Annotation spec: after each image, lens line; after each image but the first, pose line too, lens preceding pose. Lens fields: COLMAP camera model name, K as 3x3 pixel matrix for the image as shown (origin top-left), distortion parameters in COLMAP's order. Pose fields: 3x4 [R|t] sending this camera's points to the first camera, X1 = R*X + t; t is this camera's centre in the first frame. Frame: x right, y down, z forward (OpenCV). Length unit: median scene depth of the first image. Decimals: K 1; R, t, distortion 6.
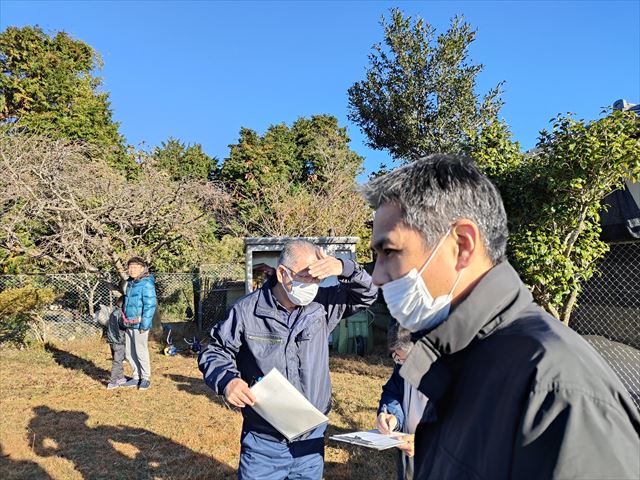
lens RADIAL K [[454.2, 0, 320.0], [0, 454.2, 240.0], [0, 0, 1]] dist [0.003851, 0.000492]
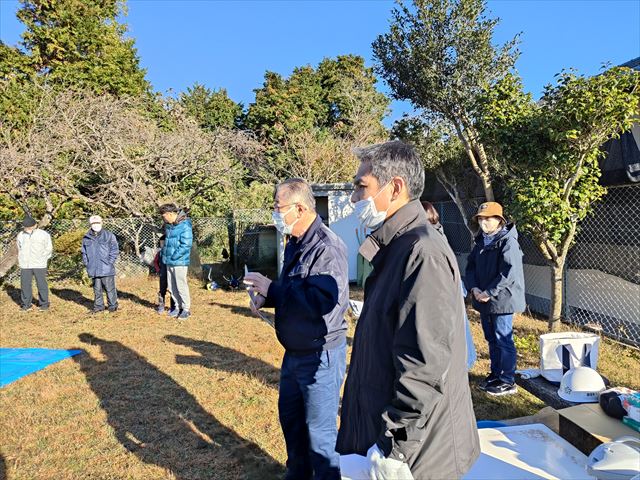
lens RADIAL K [[460.9, 0, 320.0], [0, 460.9, 240.0], [0, 0, 1]] dist [0.005595, 0.000682]
pose [[0.998391, -0.001842, -0.056677, 0.000422], [0.008543, 0.992952, 0.118211, -0.002049], [0.056059, -0.118505, 0.991370, -0.100676]]
